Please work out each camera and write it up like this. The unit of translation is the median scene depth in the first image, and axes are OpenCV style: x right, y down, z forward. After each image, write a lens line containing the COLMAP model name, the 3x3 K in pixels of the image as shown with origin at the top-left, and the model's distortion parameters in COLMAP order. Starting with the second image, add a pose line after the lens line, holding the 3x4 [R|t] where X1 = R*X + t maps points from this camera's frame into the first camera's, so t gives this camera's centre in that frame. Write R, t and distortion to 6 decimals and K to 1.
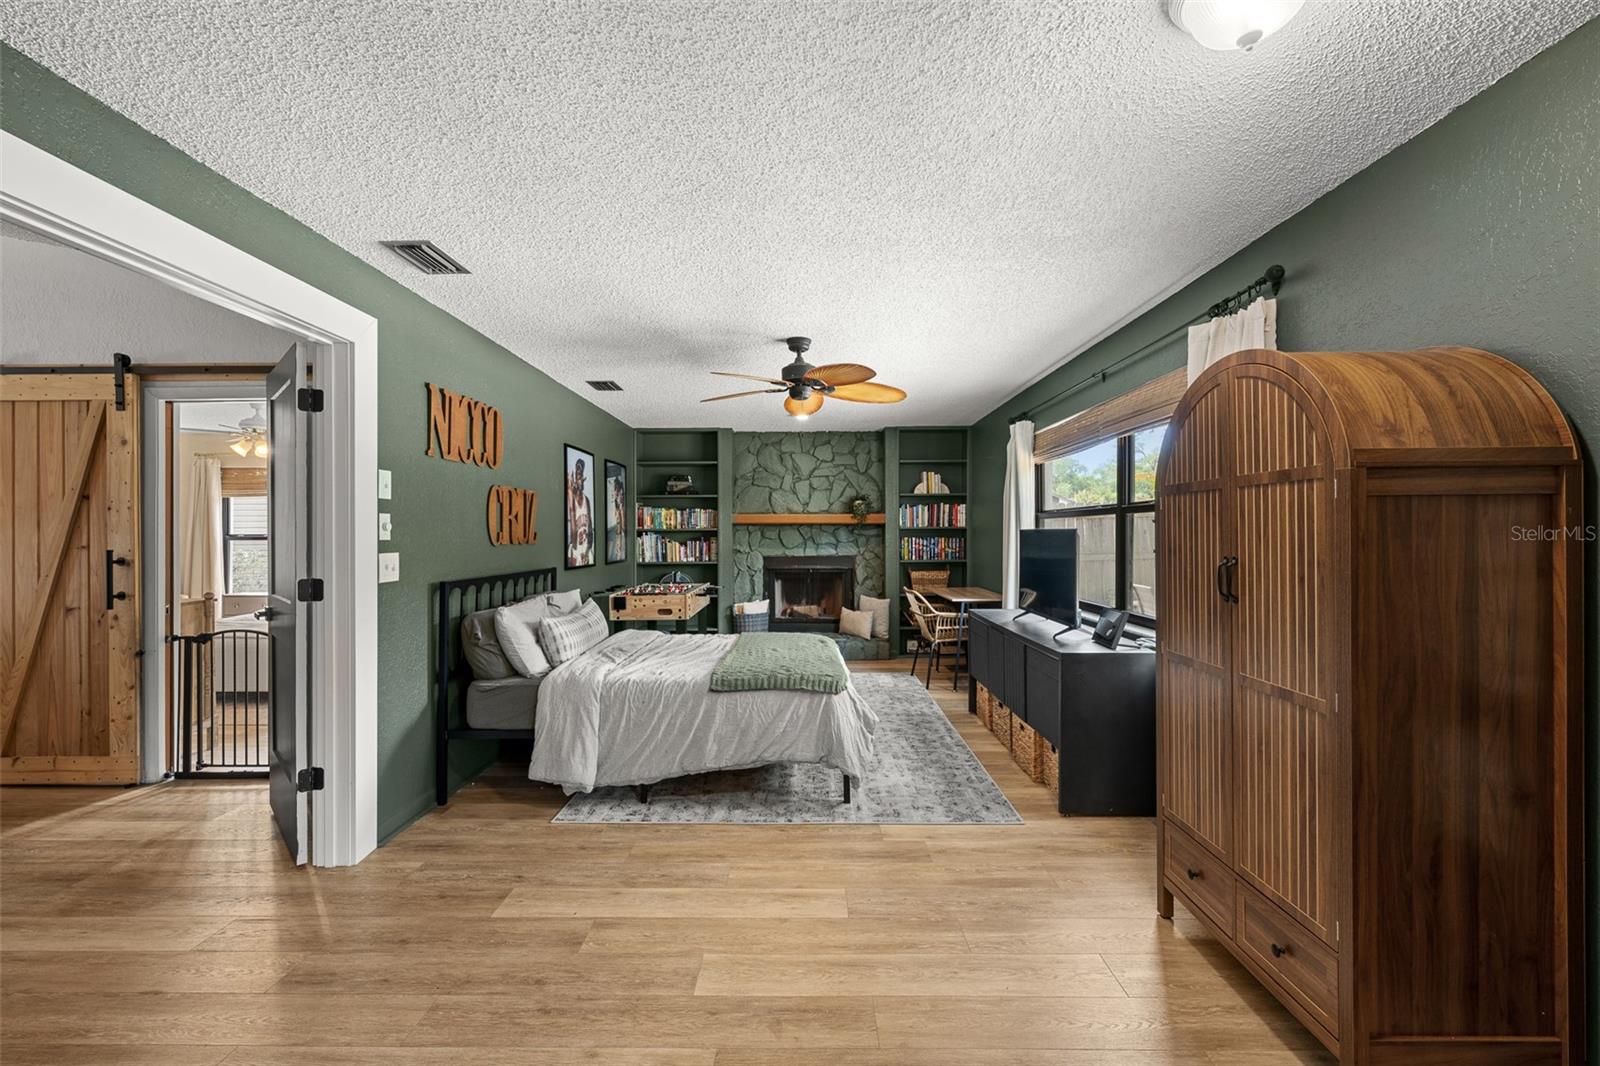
lens RADIAL K [[640.2, 0, 797.8], [0, 640.2, 528.7], [0, 0, 1]] dist [0.000334, 0.000098]
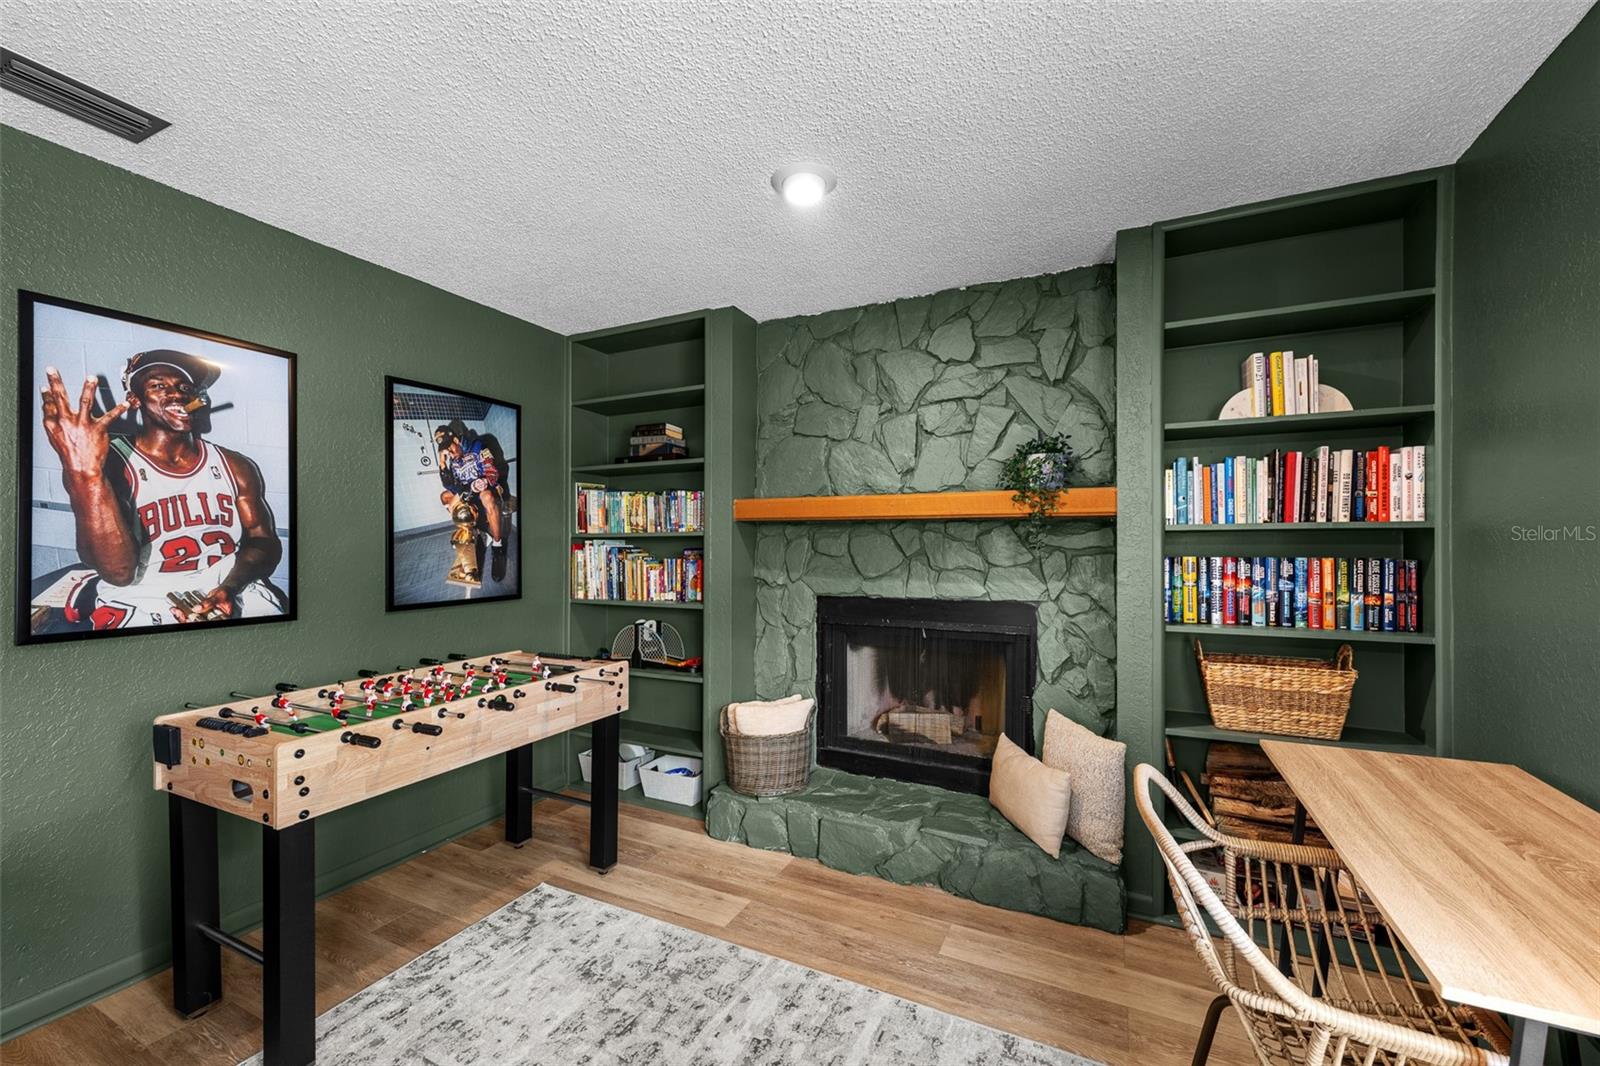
lens RADIAL K [[640.2, 0, 800.4], [0, 640.2, 539.1], [0, 0, 1]] dist [0.000334, 0.000098]
pose [[0.902206, 0.000648, -0.431305, 0.166349], [0.000583, 0.999996, 0.002720, 0.004478], [0.431305, -0.002705, 0.902202, 0.780904]]
